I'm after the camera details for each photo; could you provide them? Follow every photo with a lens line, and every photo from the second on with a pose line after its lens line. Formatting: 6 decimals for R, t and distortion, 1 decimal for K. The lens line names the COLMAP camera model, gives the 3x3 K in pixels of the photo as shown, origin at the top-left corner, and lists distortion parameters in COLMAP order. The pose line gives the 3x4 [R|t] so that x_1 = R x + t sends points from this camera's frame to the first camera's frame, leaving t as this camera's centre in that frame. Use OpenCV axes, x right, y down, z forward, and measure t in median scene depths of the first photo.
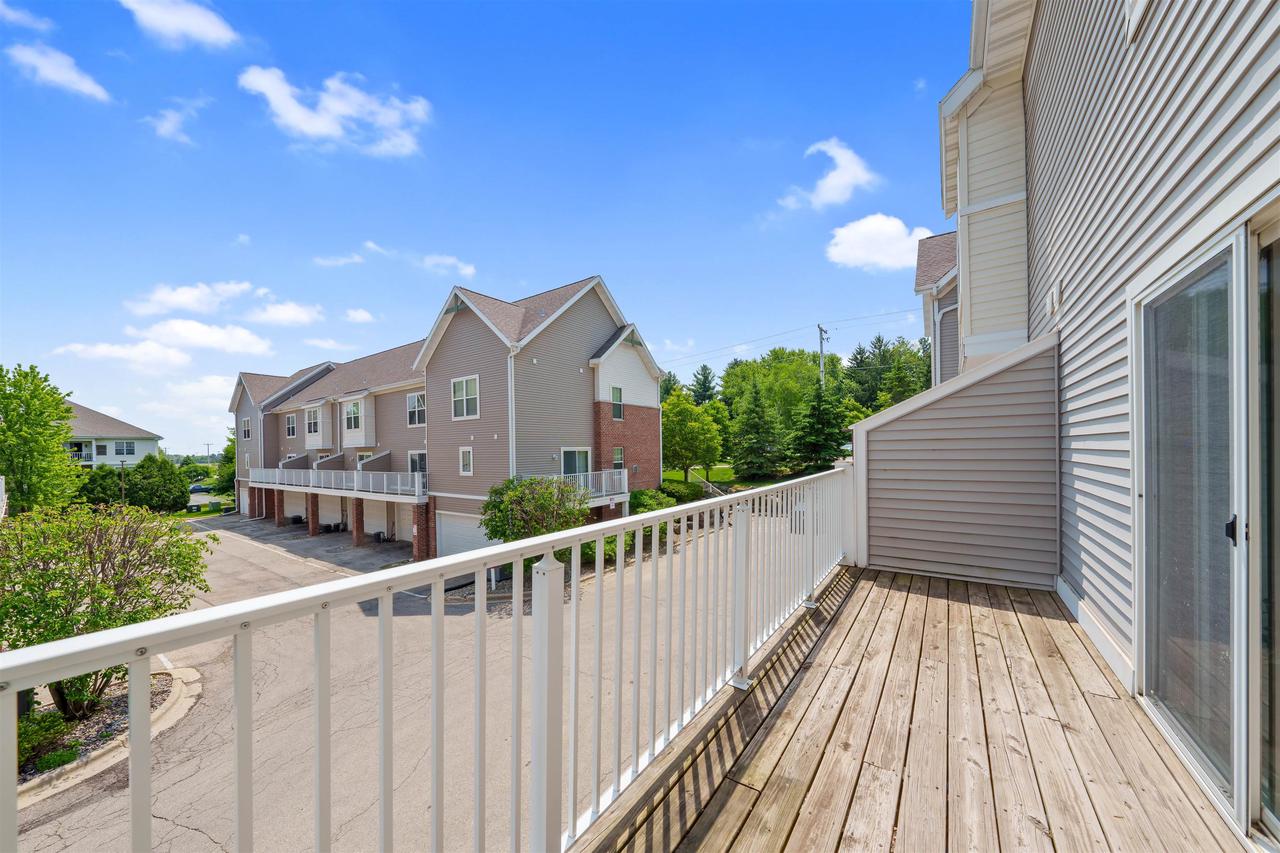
lens RADIAL K [[437.7, 0, 586.8], [0, 437.7, 450.2], [0, 0, 1]] dist [0.000596, -0.000061]
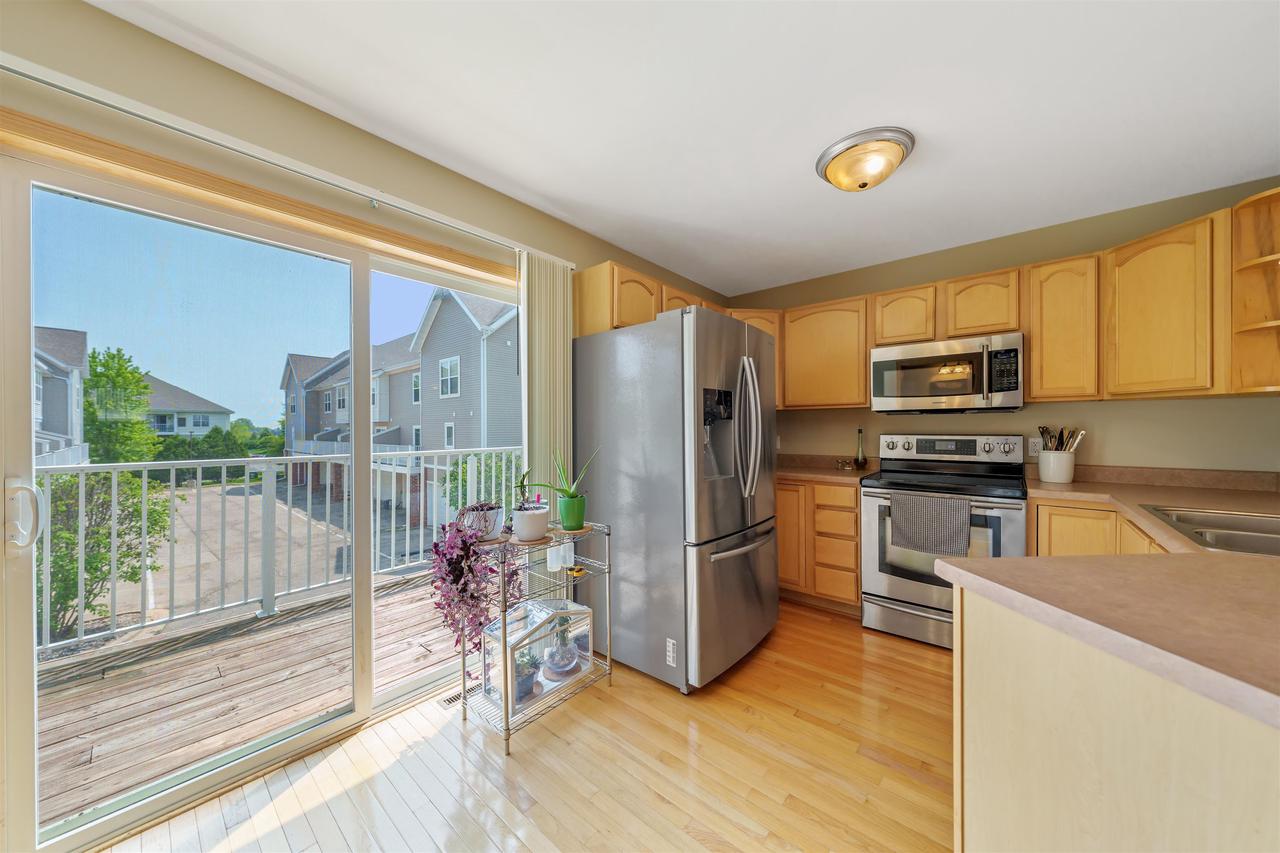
lens RADIAL K [[437.7, 0, 635.4], [0, 437.7, 424.0], [0, 0, 1]] dist [0.000596, -0.000061]
pose [[0.994902, 0.013087, -0.099999, 0.211444], [-0.014204, 0.999844, -0.010468, -0.000159], [0.099846, 0.011835, 0.994932, -0.017270]]
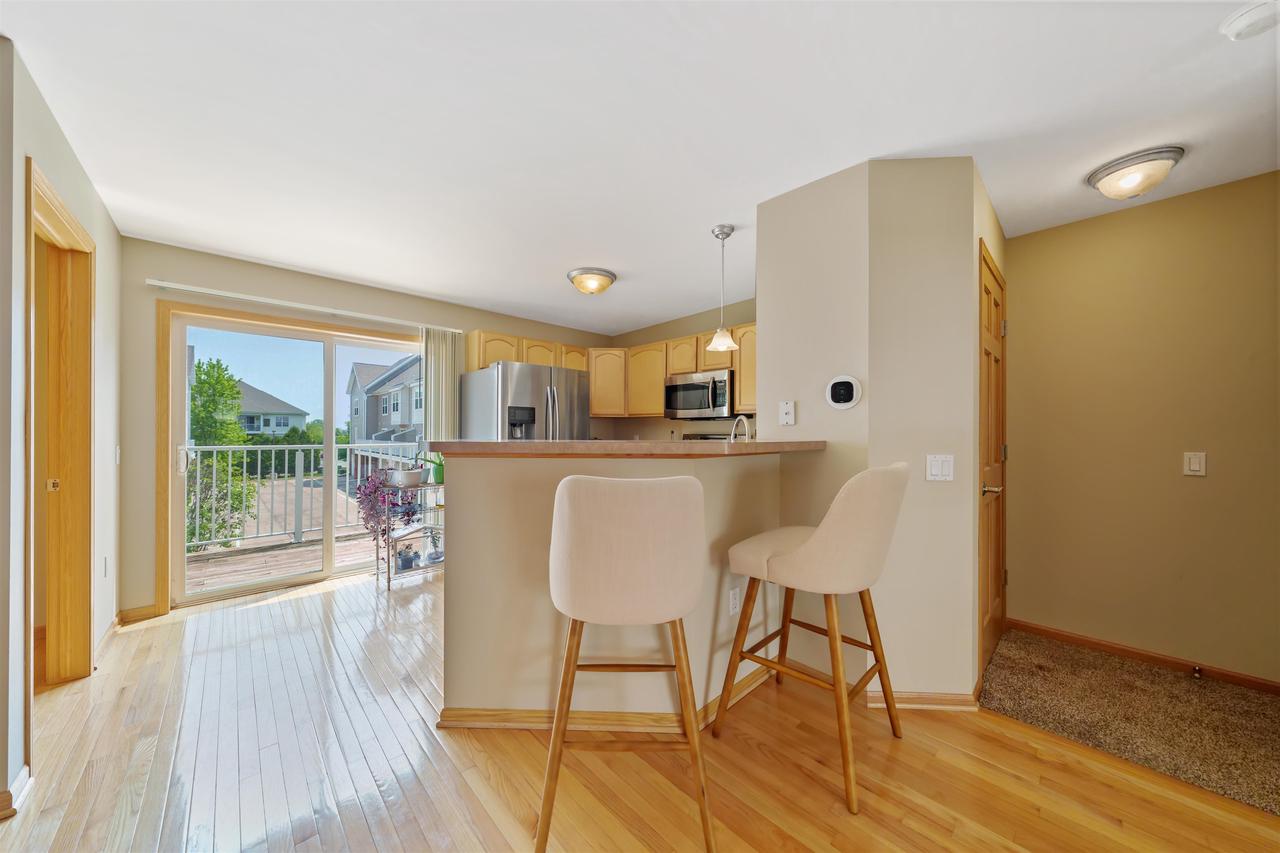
lens RADIAL K [[437.7, 0, 636.7], [0, 437.7, 425.3], [0, 0, 1]] dist [0.000596, -0.000061]
pose [[0.979041, 0.019303, -0.202745, 0.277728], [-0.022277, 0.999675, -0.012398, -0.000573], [0.202440, 0.016655, 0.979153, -0.062868]]
